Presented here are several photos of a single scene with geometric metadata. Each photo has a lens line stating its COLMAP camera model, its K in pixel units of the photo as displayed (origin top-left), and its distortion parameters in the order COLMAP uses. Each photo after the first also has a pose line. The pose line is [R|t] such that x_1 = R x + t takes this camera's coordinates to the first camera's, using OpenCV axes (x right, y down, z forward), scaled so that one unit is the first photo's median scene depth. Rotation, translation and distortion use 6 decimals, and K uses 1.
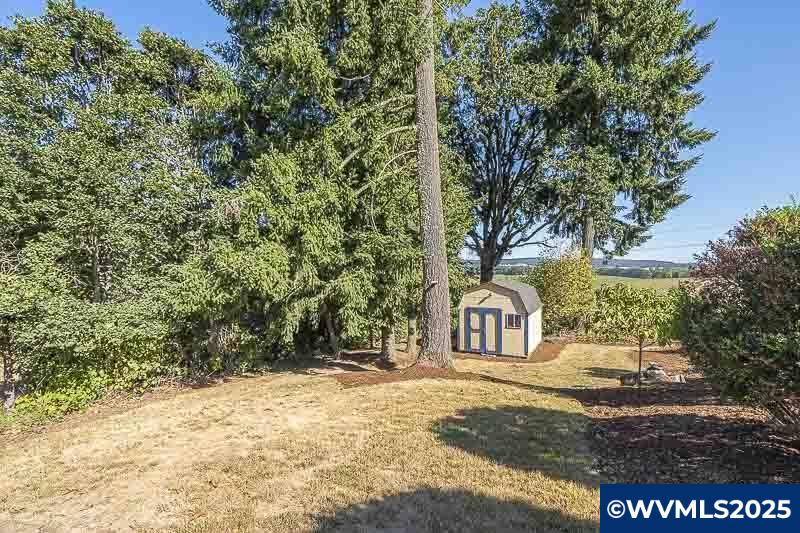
lens RADIAL K [[371.8, 0, 400.8], [0, 371.8, 249.7], [0, 0, 1]] dist [-0.003443, 0.000263]
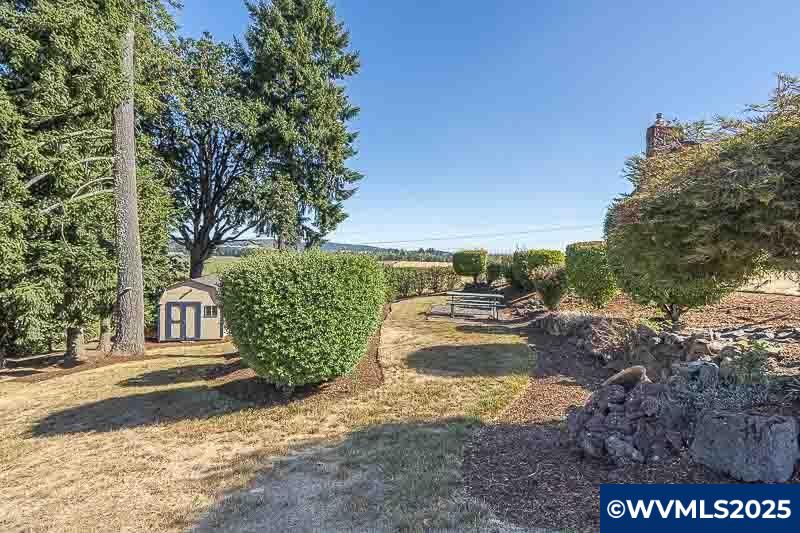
lens RADIAL K [[371.8, 0, 400.8], [0, 371.8, 249.7], [0, 0, 1]] dist [-0.003443, 0.000263]
pose [[0.766112, 0.017365, 0.642472, -0.007339], [-0.046399, 0.998521, 0.028340, -0.072398], [-0.641030, -0.051521, 0.765785, -0.323321]]
